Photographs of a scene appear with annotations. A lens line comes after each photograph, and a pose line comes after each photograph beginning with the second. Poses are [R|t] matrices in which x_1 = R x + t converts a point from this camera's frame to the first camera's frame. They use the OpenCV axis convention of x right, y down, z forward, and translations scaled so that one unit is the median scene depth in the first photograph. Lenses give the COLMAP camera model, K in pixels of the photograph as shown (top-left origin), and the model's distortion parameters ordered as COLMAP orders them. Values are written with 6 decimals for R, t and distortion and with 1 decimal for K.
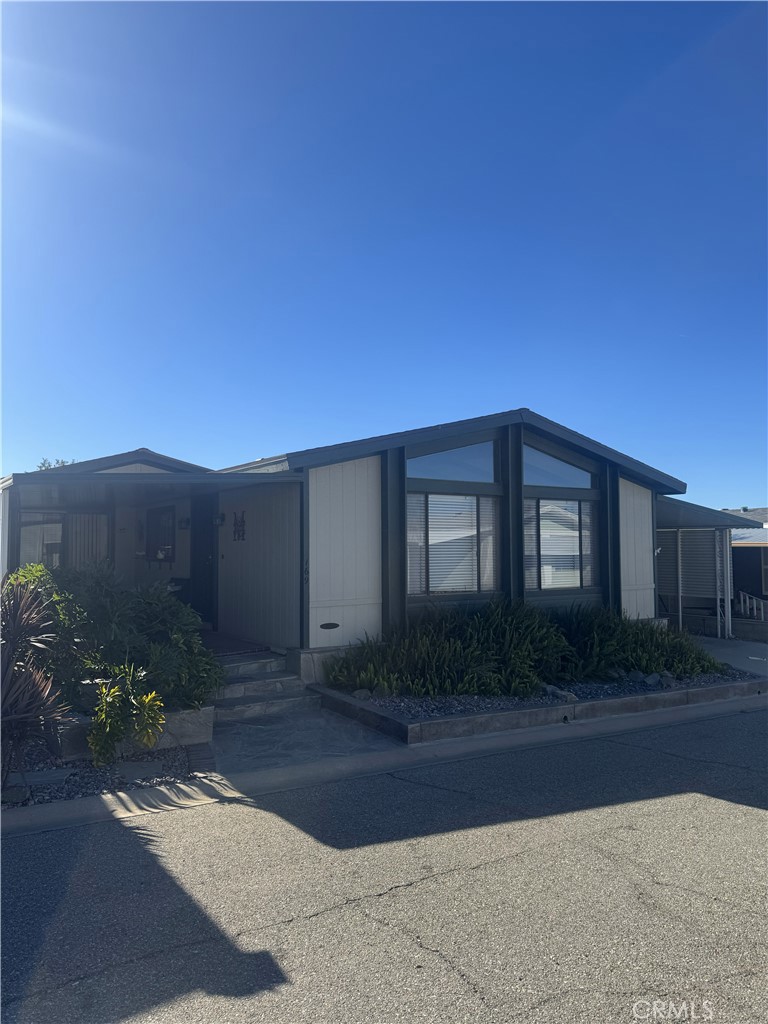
lens RADIAL K [[731.0, 0, 384.0], [0, 731.0, 512.0], [0, 0, 1]] dist [0.096439, -0.151726]
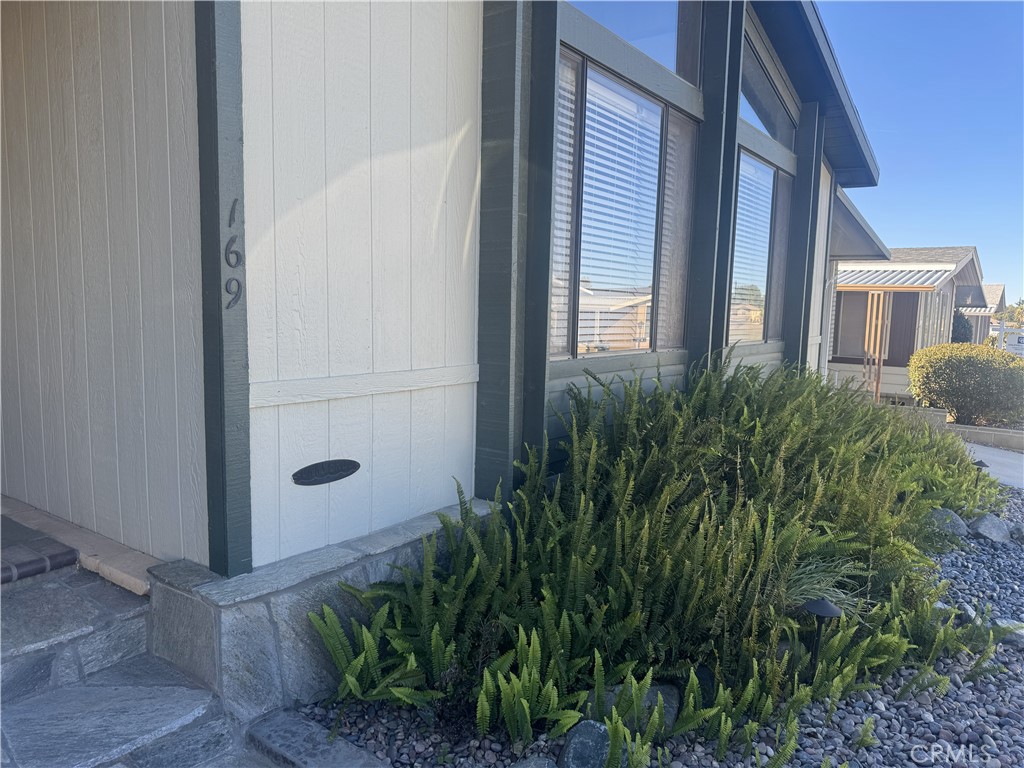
lens RADIAL K [[731.0, 0, 512.0], [0, 731.0, 384.0], [0, 0, 1]] dist [0.096439, -0.151726]
pose [[0.941841, -0.009993, 0.335910, -0.101657], [-0.039636, 0.989278, 0.140564, 0.085326], [-0.333713, -0.145703, 0.931347, 0.744864]]
